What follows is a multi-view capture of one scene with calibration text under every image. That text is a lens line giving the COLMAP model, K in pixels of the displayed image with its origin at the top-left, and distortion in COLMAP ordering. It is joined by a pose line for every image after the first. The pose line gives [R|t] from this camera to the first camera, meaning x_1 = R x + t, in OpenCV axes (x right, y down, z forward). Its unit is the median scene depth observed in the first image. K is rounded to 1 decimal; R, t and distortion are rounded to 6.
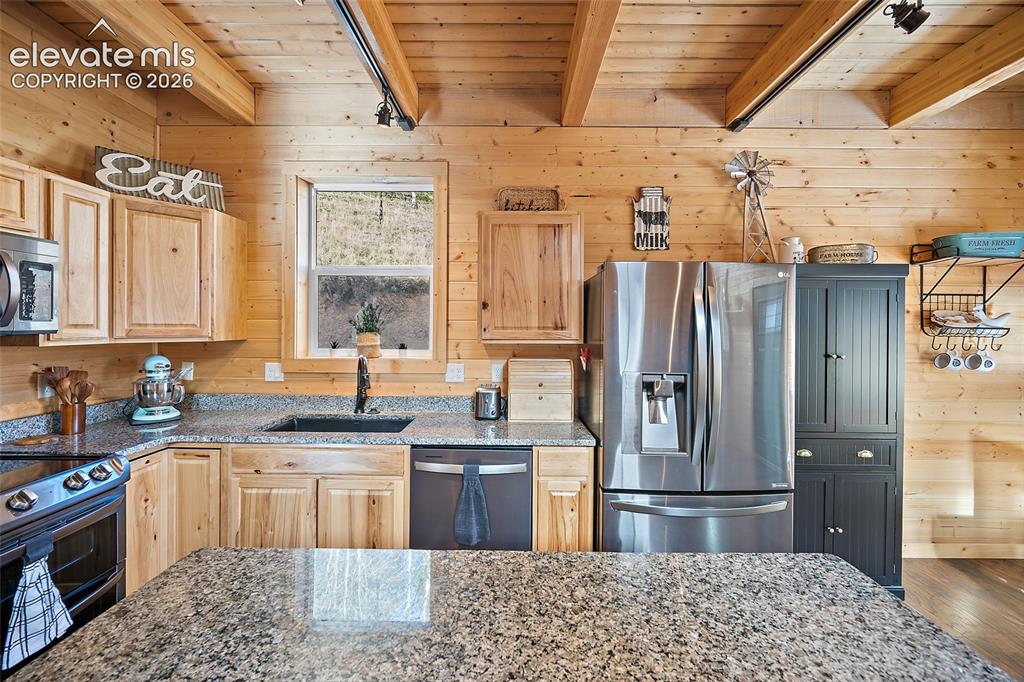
lens RADIAL K [[410.2, 0, 510.3], [0, 410.2, 326.7], [0, 0, 1]] dist [-0.004432, 0.001635]
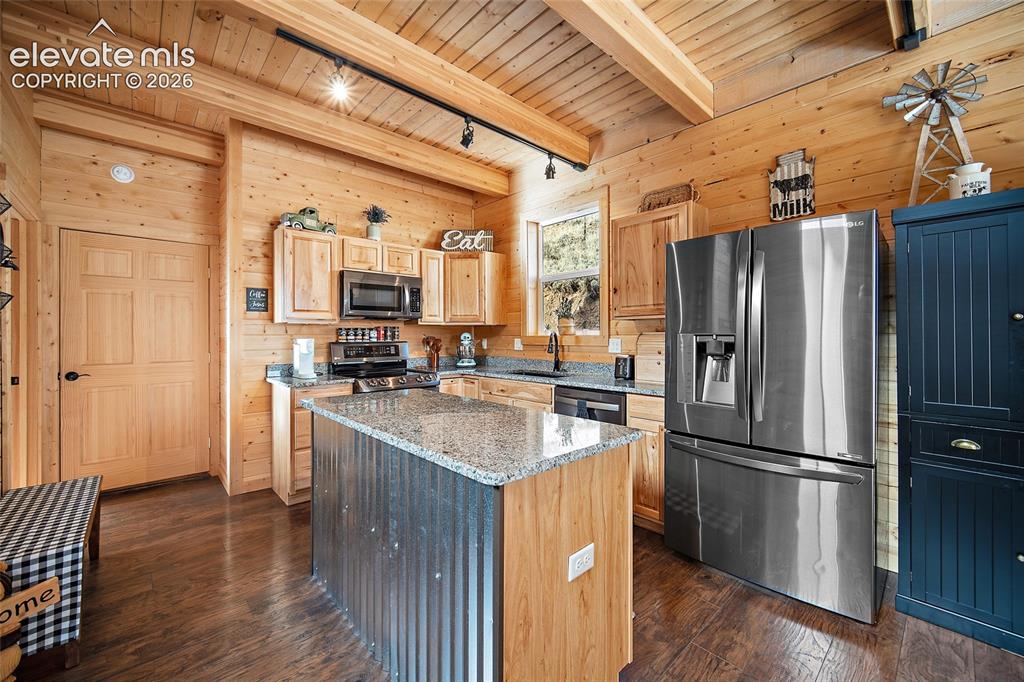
lens RADIAL K [[410.2, 0, 505.5], [0, 410.2, 332.6], [0, 0, 1]] dist [-0.004432, 0.001635]
pose [[0.673883, -0.015098, -0.738684, 0.645044], [0.005658, 0.999867, -0.015275, 0.097026], [0.738816, 0.006115, 0.673879, -0.142048]]
